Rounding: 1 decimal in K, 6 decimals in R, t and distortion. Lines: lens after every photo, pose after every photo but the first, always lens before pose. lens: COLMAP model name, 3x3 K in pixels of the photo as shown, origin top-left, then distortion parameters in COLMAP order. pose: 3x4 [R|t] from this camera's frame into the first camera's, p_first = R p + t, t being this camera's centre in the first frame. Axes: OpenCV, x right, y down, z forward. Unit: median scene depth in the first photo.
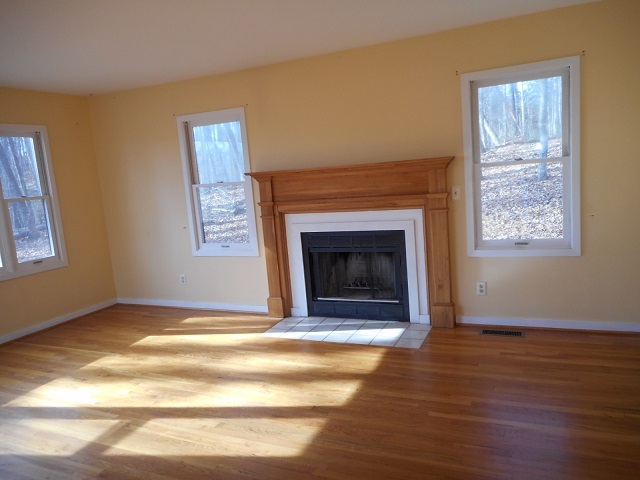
lens RADIAL K [[477.8, 0, 322.5], [0, 477.8, 240.8], [0, 0, 1]] dist [-0.026892, -0.008859]
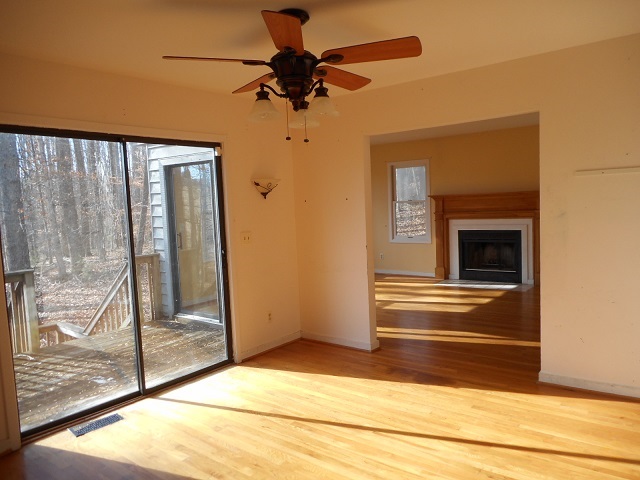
lens RADIAL K [[477.8, 0, 315.8], [0, 477.8, 239.7], [0, 0, 1]] dist [-0.026892, -0.008859]
pose [[0.967560, 0.055269, -0.246523, -0.117452], [-0.069537, 0.996348, -0.049548, 0.138801], [0.242884, 0.065083, 0.967870, -0.808943]]
